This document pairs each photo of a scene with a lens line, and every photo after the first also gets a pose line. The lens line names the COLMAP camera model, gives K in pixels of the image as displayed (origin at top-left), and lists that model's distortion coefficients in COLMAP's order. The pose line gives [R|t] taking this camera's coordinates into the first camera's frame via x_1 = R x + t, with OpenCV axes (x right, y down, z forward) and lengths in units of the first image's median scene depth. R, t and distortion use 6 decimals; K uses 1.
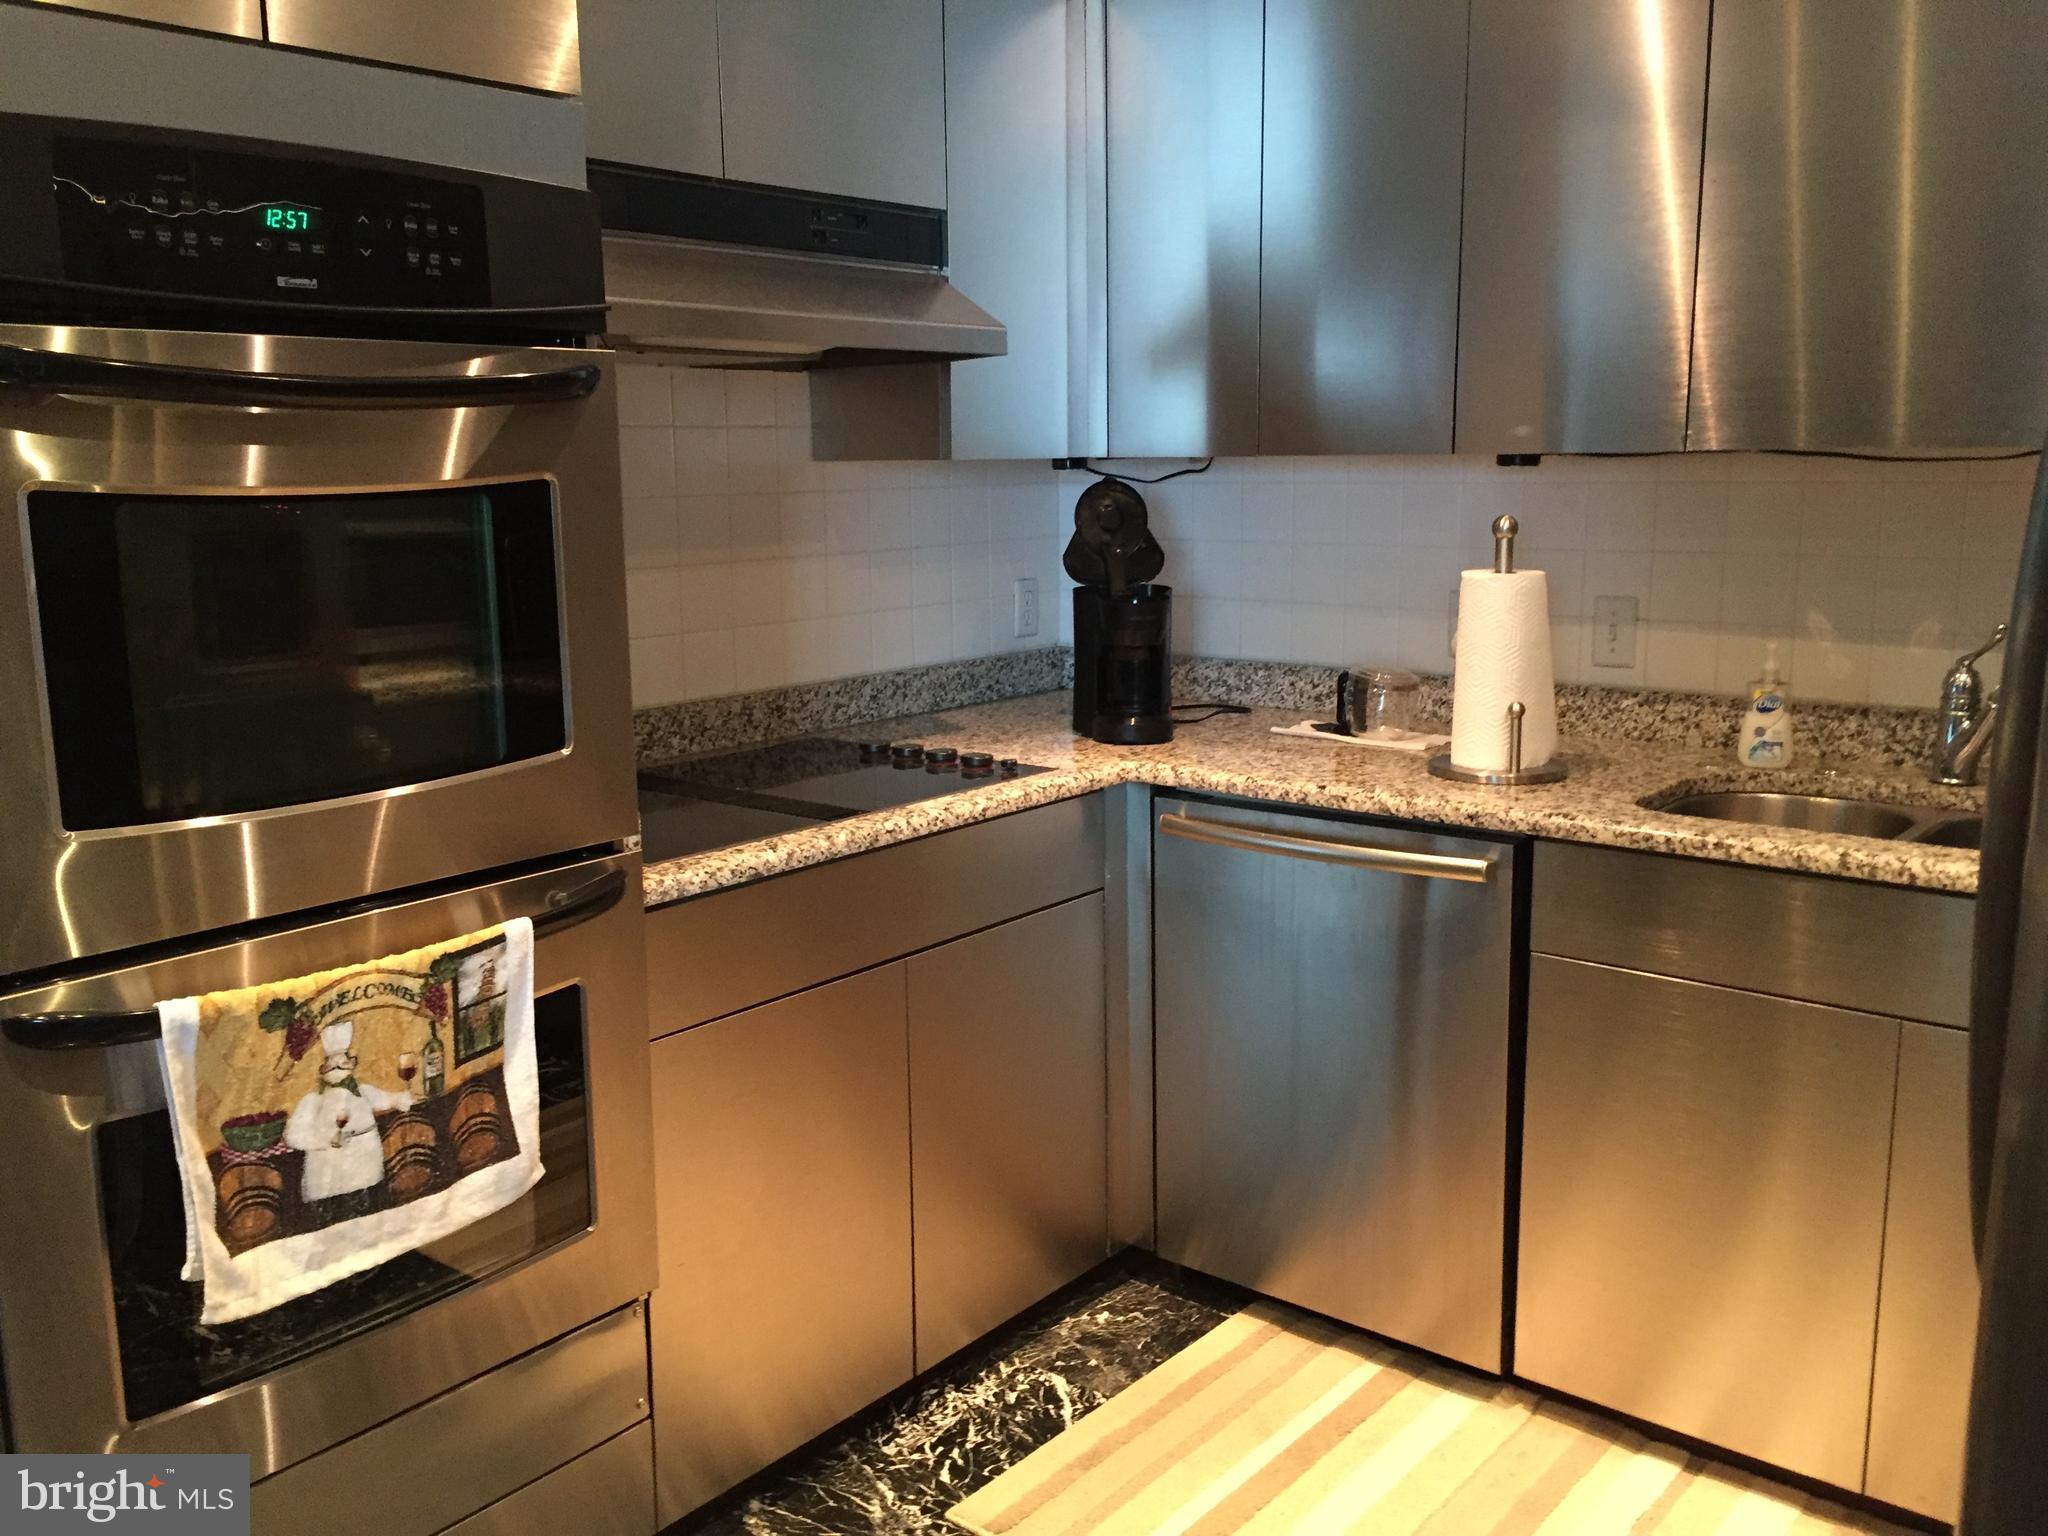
lens RADIAL K [[1757.9, 0, 1019.7], [0, 1757.9, 760.8], [0, 0, 1]] dist [0.047068, -0.002004]
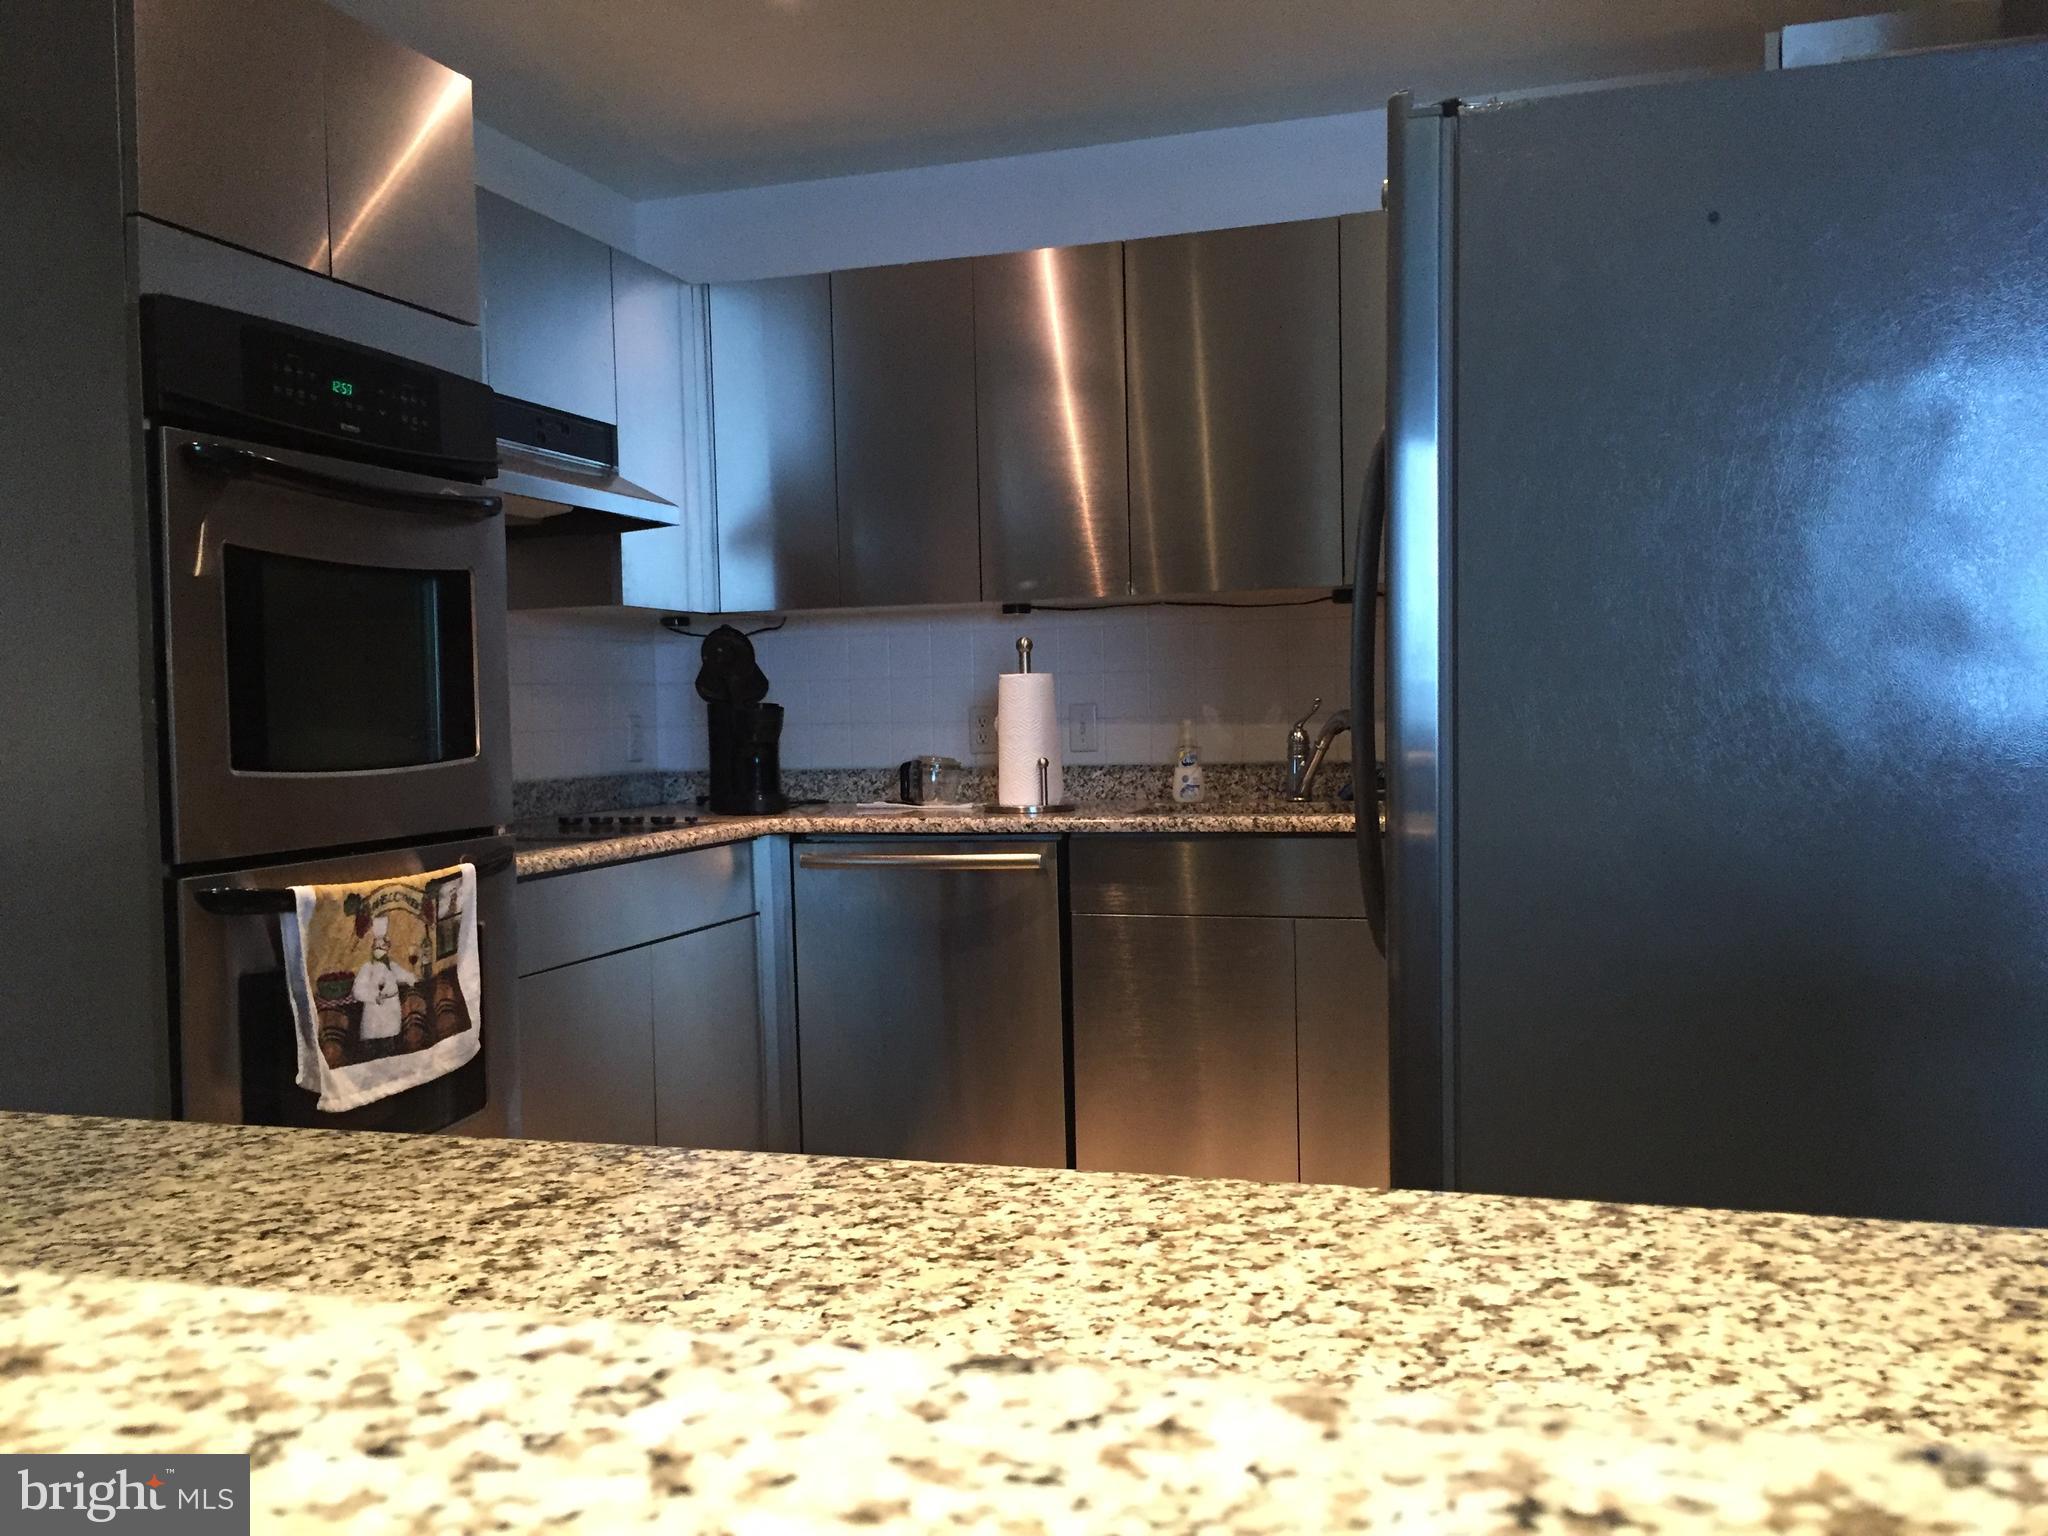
lens RADIAL K [[1757.9, 0, 1025.6], [0, 1757.9, 771.8], [0, 0, 1]] dist [0.047068, -0.002004]
pose [[0.931120, -0.024159, 0.363911, -0.386414], [0.076634, 0.988488, -0.130457, 0.242033], [-0.356570, 0.149359, 0.922253, -0.517055]]
